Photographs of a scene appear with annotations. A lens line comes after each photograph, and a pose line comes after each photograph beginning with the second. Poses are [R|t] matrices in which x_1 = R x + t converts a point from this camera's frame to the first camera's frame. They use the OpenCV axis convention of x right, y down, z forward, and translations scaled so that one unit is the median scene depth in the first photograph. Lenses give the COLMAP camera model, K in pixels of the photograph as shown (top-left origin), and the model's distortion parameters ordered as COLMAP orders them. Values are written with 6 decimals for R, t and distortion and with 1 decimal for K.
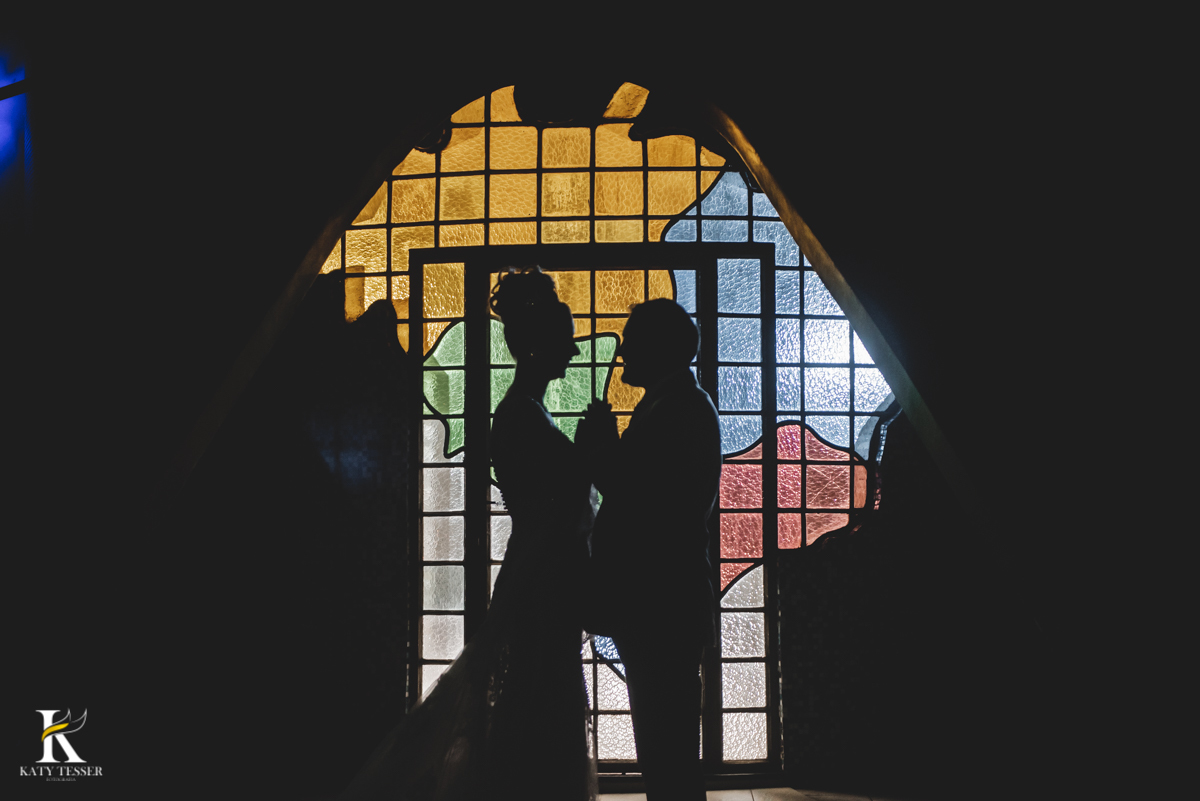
lens RADIAL K [[2140.8, 0, 599.3], [0, 2140.8, 400.3], [0, 0, 1]] dist [0.009182, 0.000000]
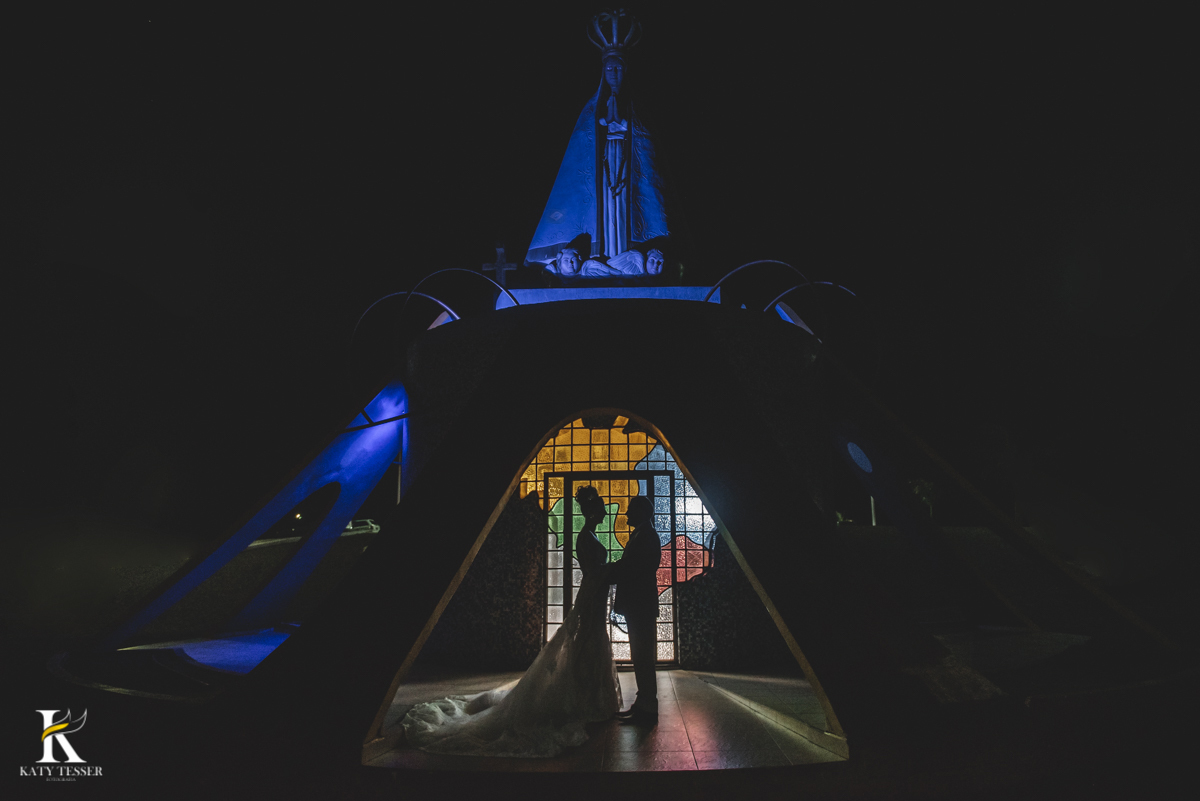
lens RADIAL K [[963.0, 0, 603.0], [0, 963.0, 403.7], [0, 0, 1]] dist [-0.010731, -0.000550]
pose [[0.999841, -0.002936, -0.017589, 0.010703], [0.000760, 0.992475, -0.122446, -0.005895], [0.017816, 0.122413, 0.992319, -0.257299]]
